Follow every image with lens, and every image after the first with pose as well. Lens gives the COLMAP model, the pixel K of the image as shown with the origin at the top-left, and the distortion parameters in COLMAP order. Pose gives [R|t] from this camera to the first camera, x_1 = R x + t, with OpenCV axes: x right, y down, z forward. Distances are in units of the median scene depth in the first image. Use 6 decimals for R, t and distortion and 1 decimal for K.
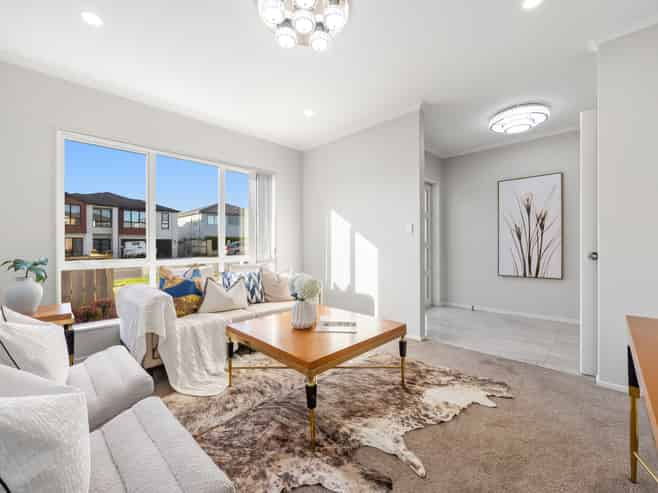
lens RADIAL K [[281.2, 0, 329.0], [0, 281.2, 246.5], [0, 0, 1]] dist [0.001010, 0.000184]
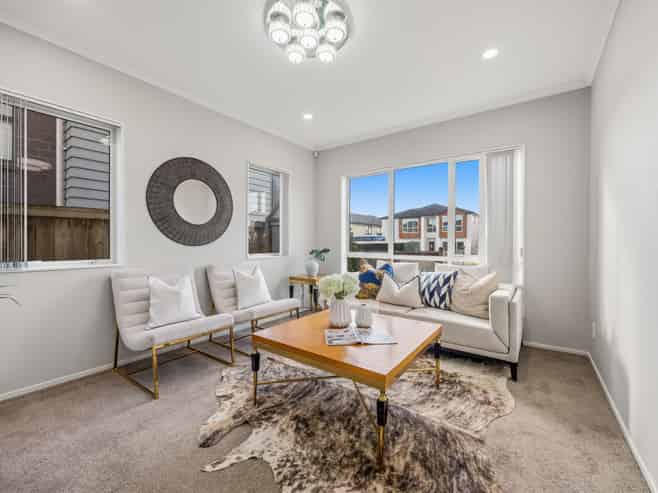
lens RADIAL K [[277.2, 0, 329.0], [0, 277.2, 246.5], [0, 0, 1]] dist [-0.039329, -0.000022]
pose [[0.142369, 0.008969, -0.989773, 0.955833], [-0.021933, 0.999742, 0.005904, 0.017429], [0.989571, 0.020868, 0.142529, 0.935280]]
